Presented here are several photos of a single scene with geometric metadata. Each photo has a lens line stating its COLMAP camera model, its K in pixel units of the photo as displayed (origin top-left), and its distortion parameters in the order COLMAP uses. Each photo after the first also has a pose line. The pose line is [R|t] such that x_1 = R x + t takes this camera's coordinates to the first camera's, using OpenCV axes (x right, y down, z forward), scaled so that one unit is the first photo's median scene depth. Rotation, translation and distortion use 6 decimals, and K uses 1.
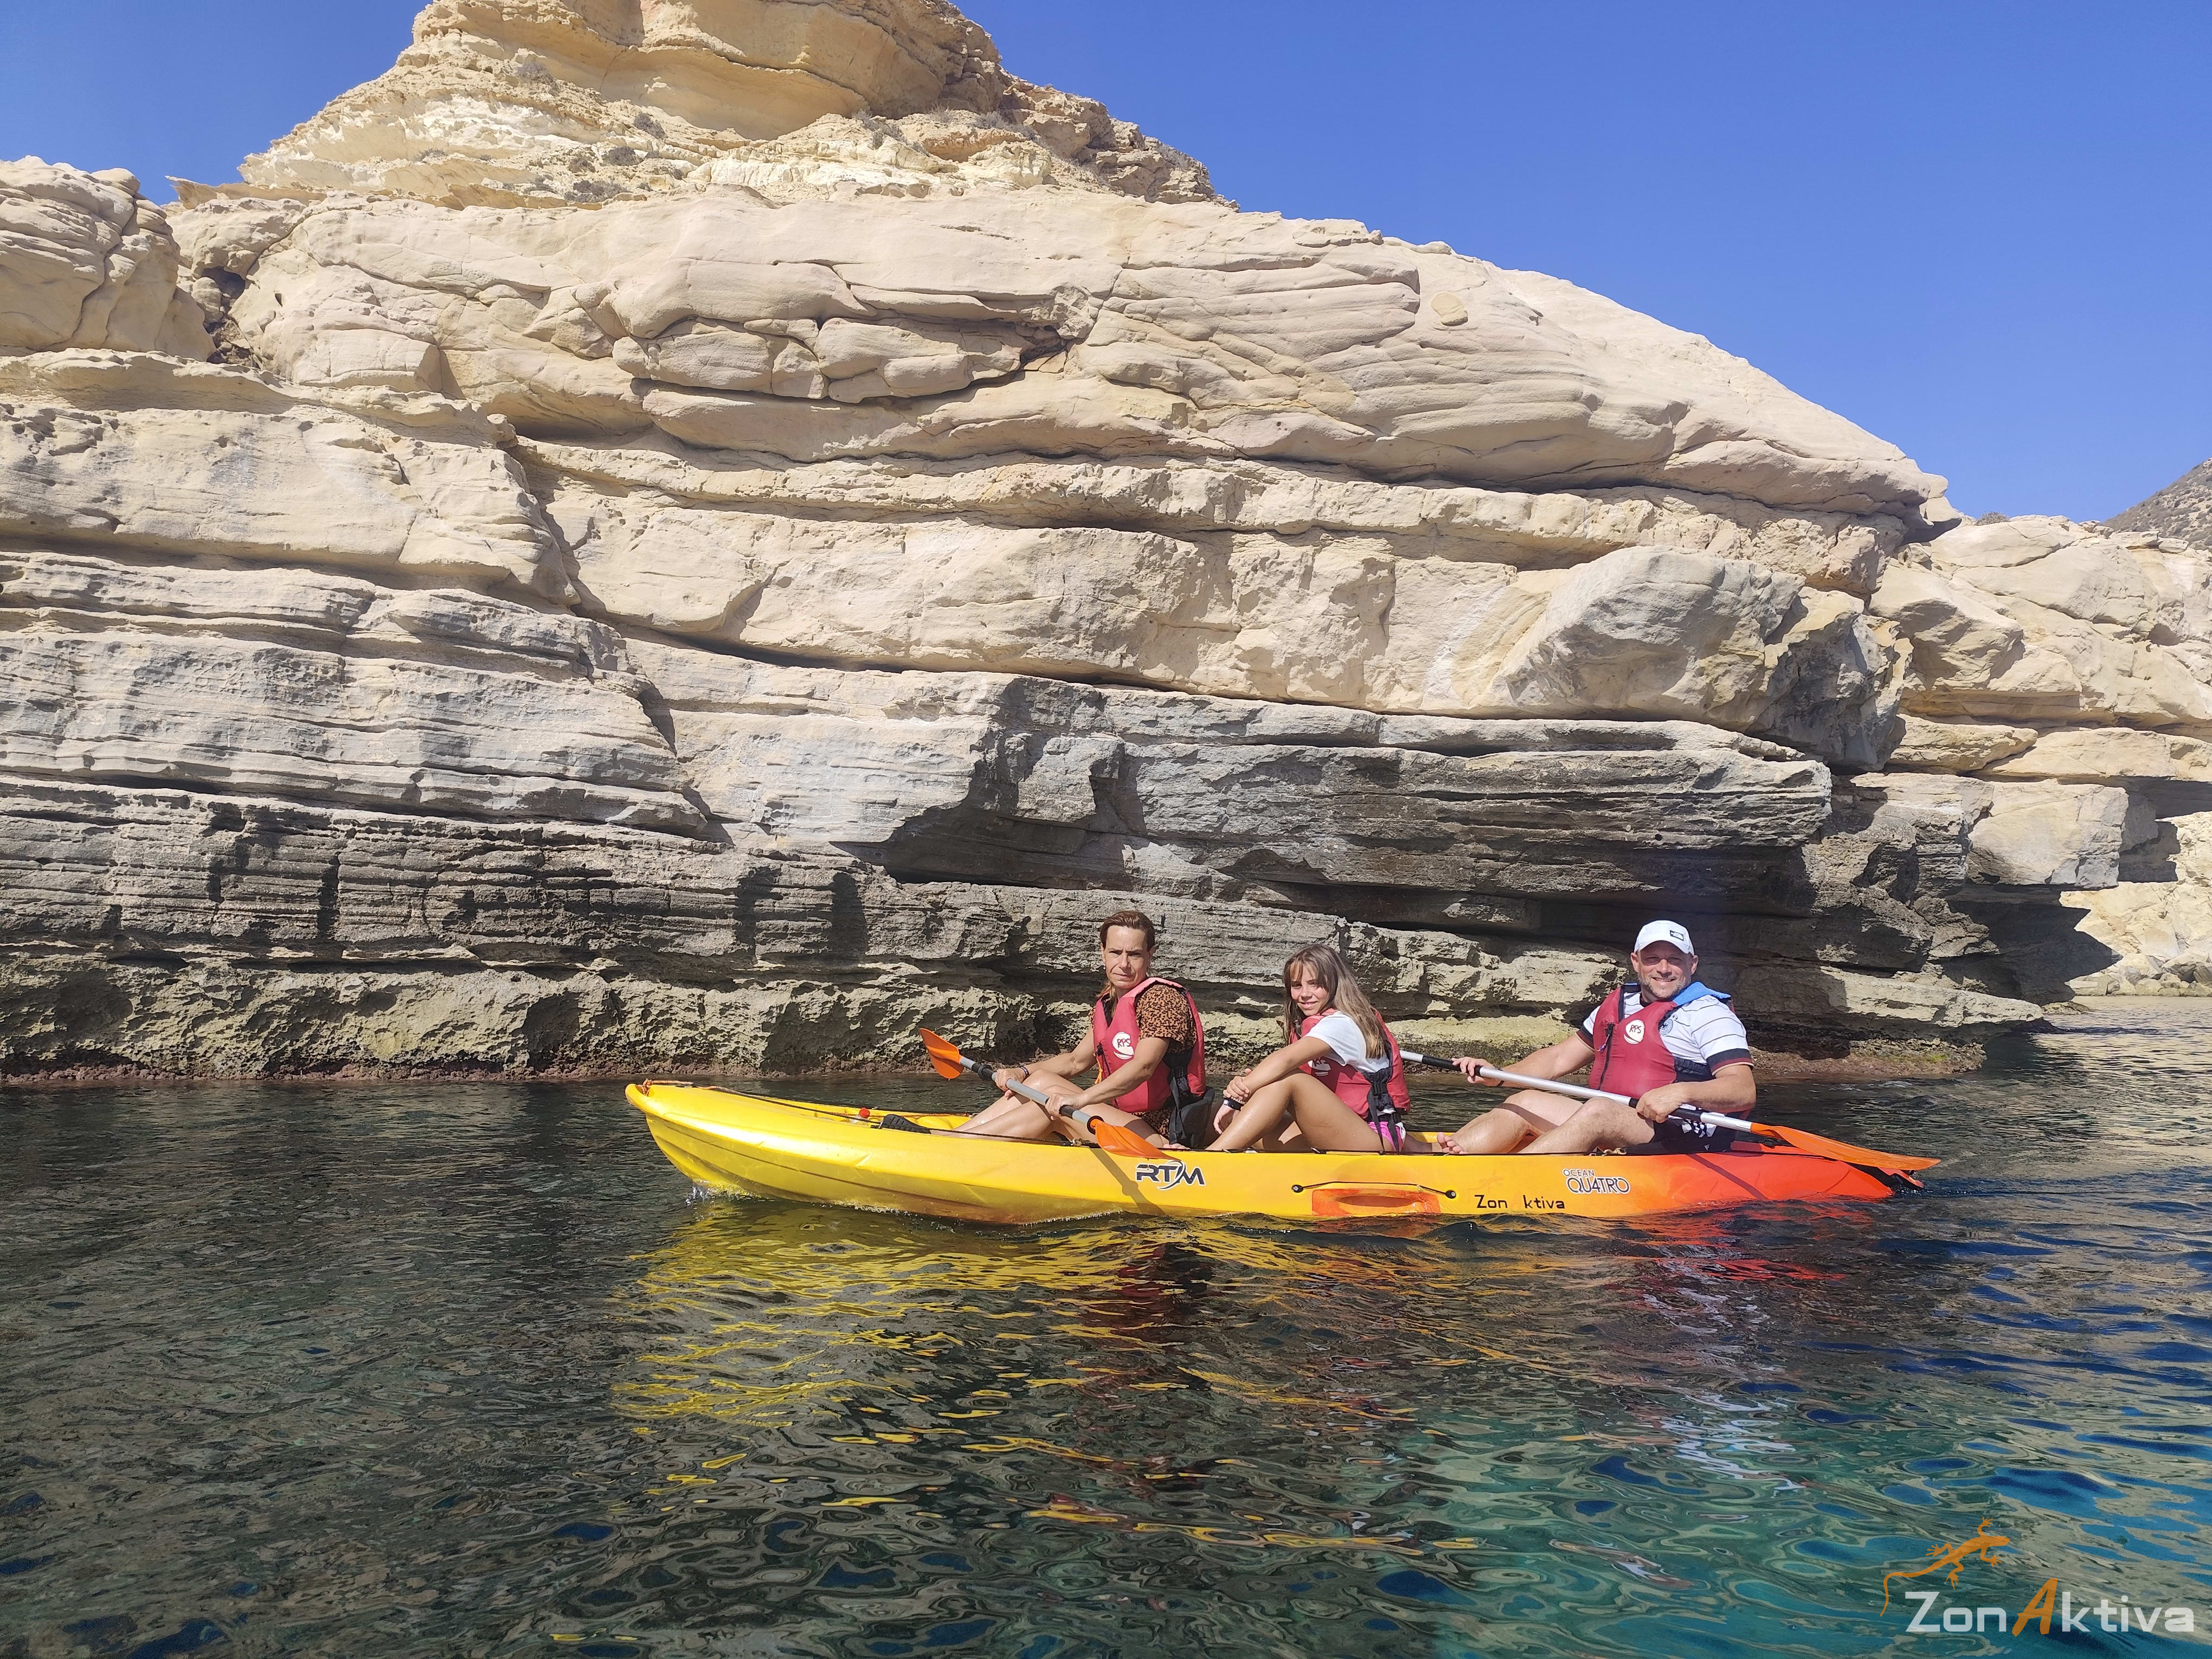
lens RADIAL K [[1457.7, 0, 1106.4], [0, 1457.7, 815.1], [0, 0, 1]] dist [0.045576, -0.044740]
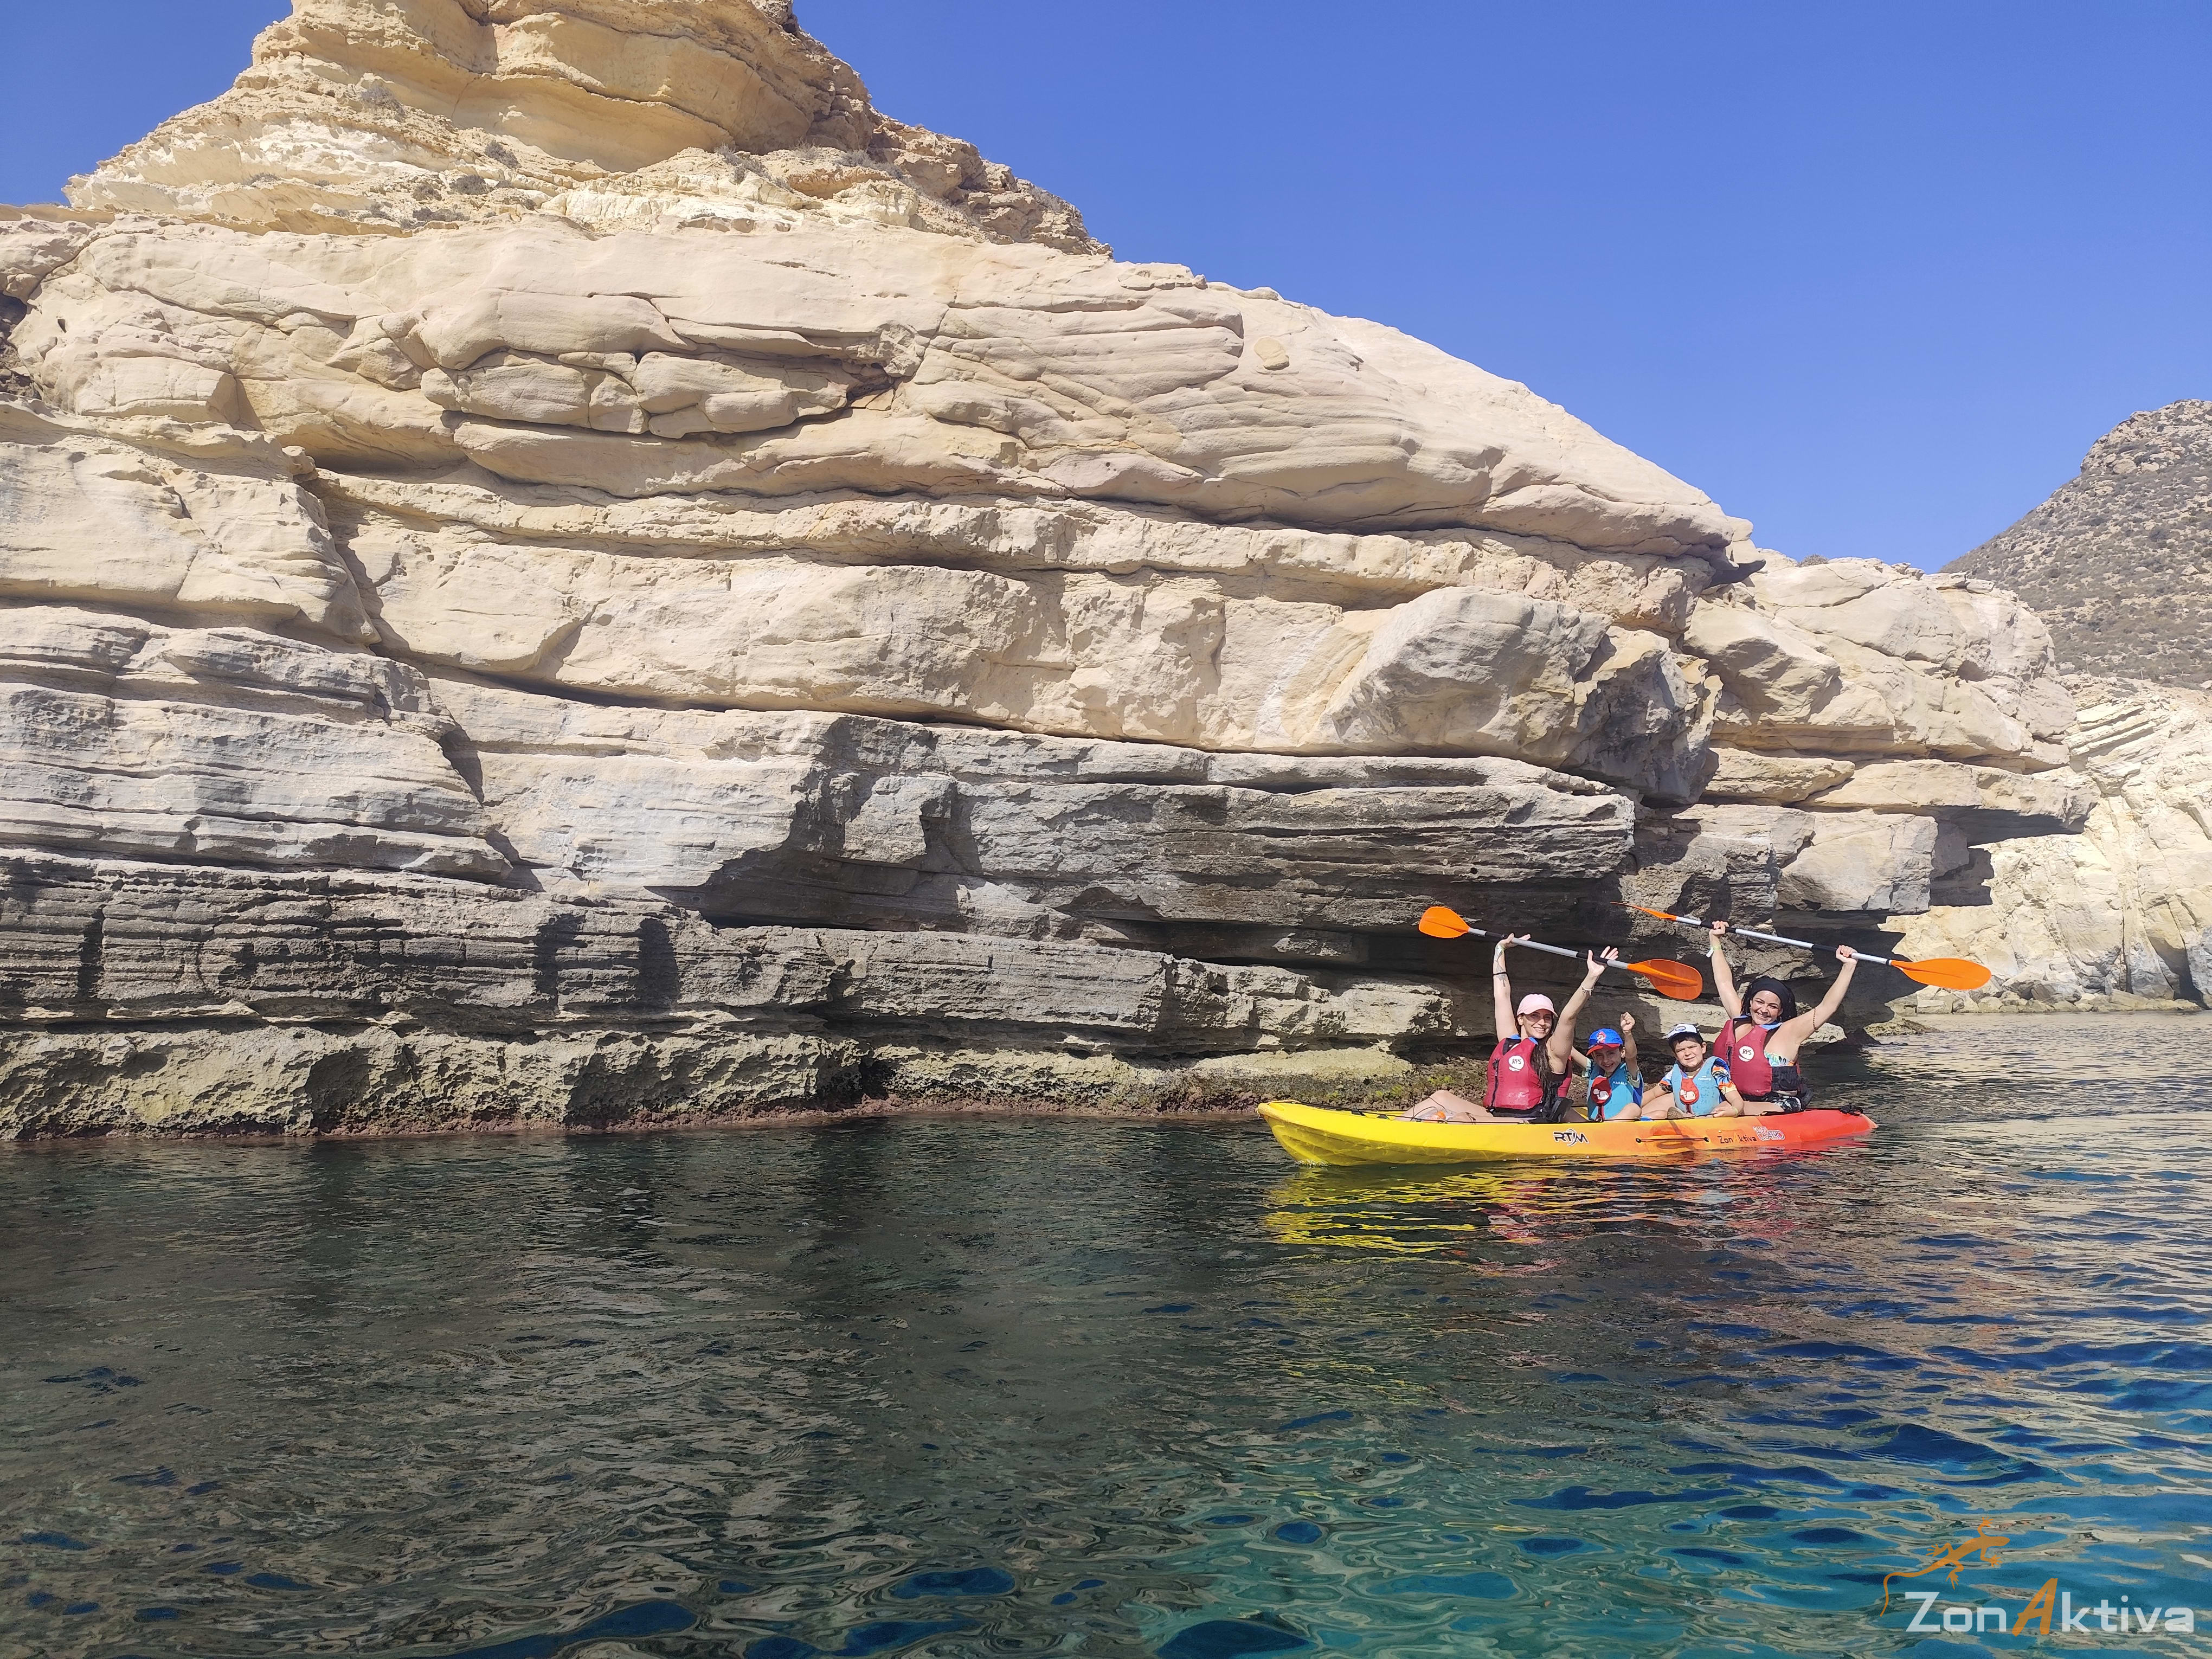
lens RADIAL K [[1454.1, 0, 1114.8], [0, 1454.1, 828.8], [0, 0, 1]] dist [0.048311, -0.046826]
pose [[0.996941, -0.010665, 0.077429, 0.043734], [0.011902, 0.999808, -0.015536, -0.001226], [-0.077248, 0.016410, 0.996877, 0.004544]]
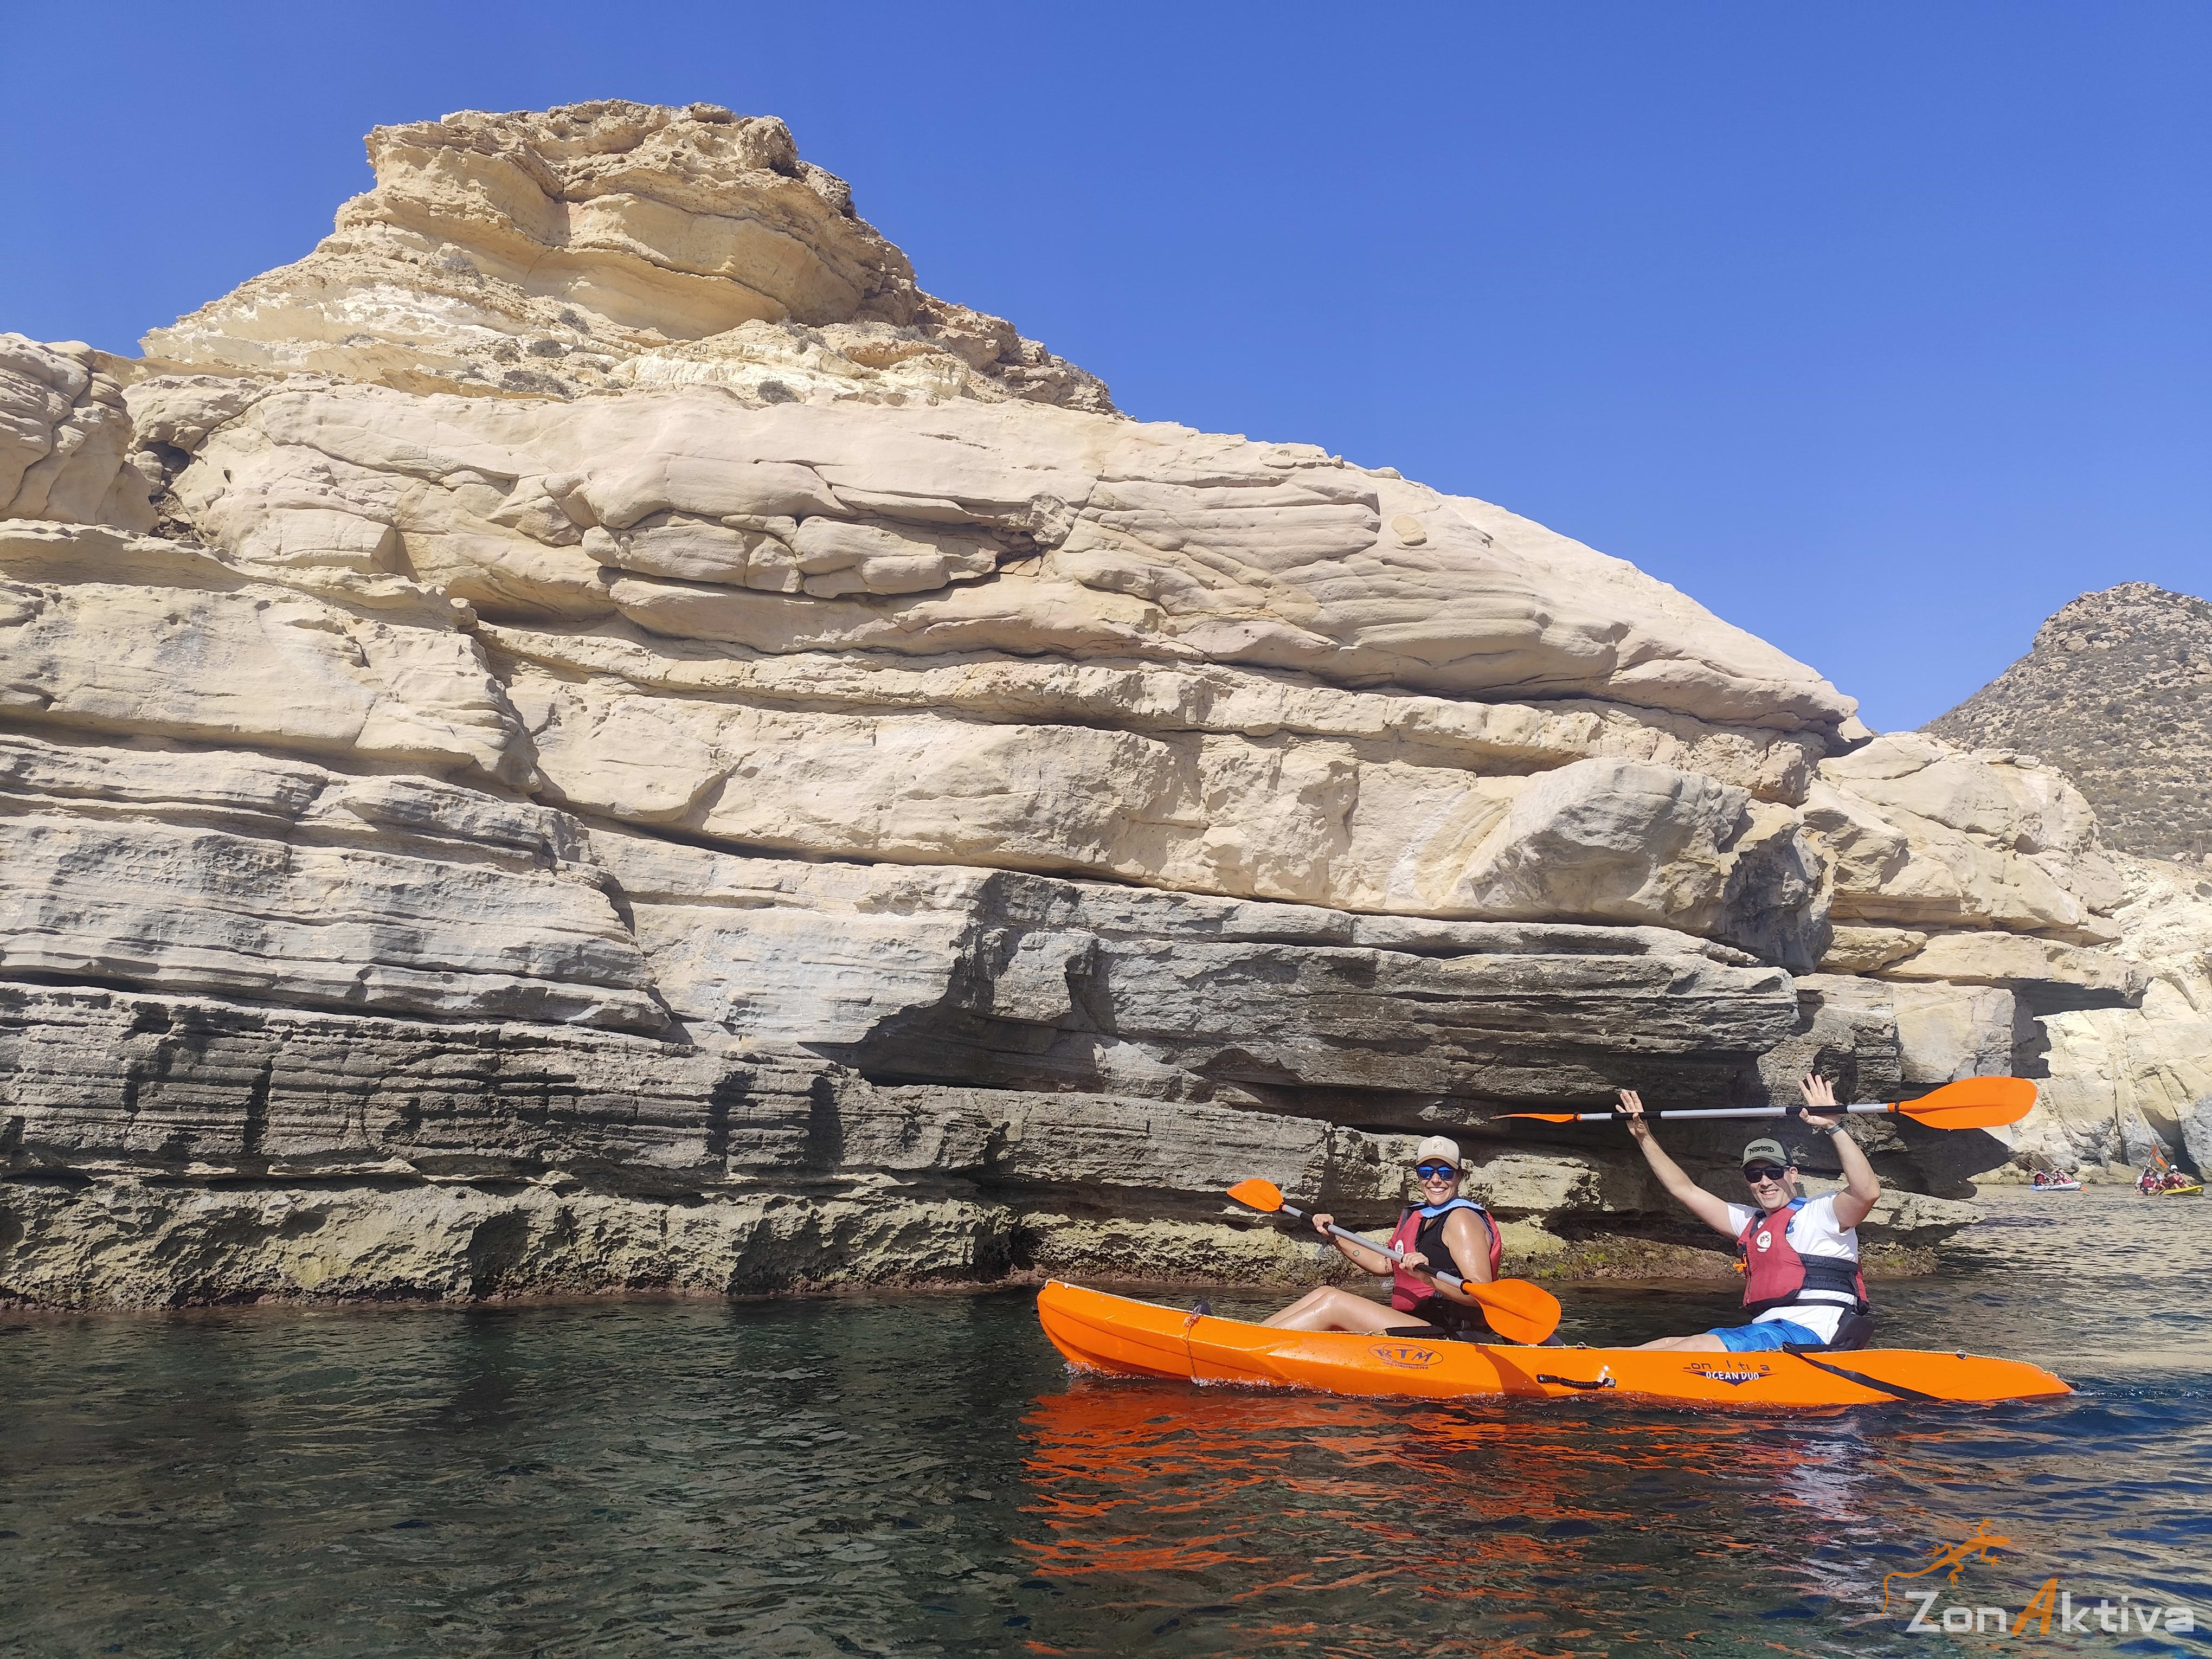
lens RADIAL K [[1453.2, 0, 1123.2], [0, 1453.2, 806.2], [0, 0, 1]] dist [0.050585, -0.049409]
pose [[0.995286, 0.018259, 0.095252, -0.066305], [-0.005531, 0.991206, -0.132214, -0.009233], [-0.096828, 0.131064, 0.986634, 0.013947]]
